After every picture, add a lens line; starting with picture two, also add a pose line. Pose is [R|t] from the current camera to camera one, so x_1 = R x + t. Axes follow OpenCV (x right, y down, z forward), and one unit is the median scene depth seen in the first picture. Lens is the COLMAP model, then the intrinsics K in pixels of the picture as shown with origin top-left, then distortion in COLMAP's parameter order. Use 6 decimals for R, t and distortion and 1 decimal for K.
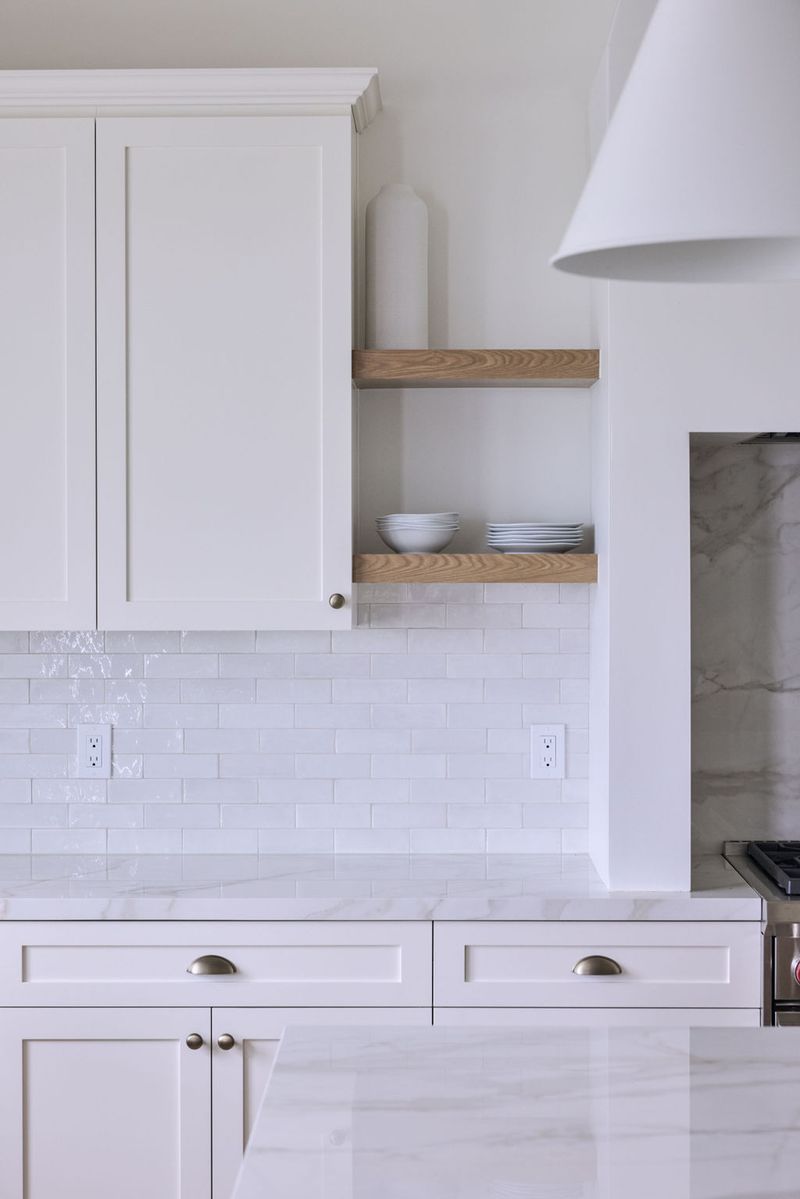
lens RADIAL K [[2329.7, 0, 371.5], [0, 2329.7, 596.1], [0, 0, 1]] dist [0.007333, -0.028476]
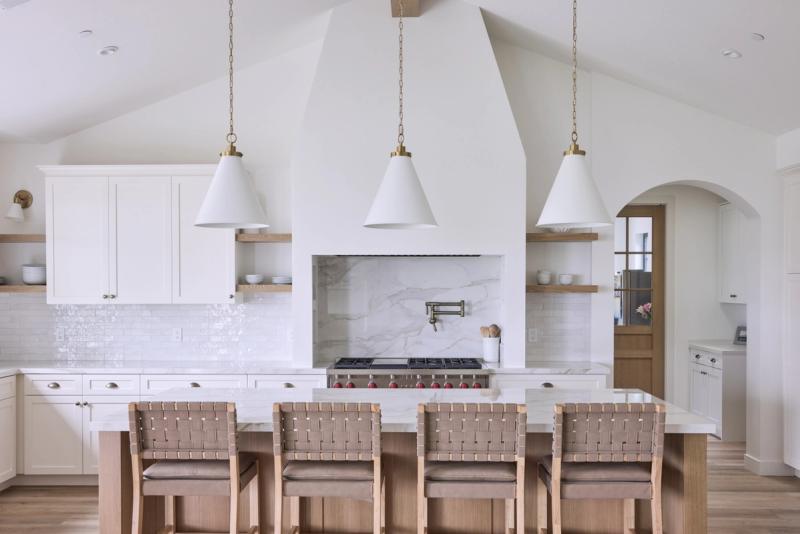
lens RADIAL K [[799.5, 0, 384.7], [0, 799.5, 302.0], [0, 0, 1]] dist [-0.021726, 0.124254]
pose [[0.999934, 0.000937, -0.011488, 0.264406], [-0.000925, 0.999999, 0.001032, 0.010008], [0.011489, -0.001021, 0.999933, -0.373802]]
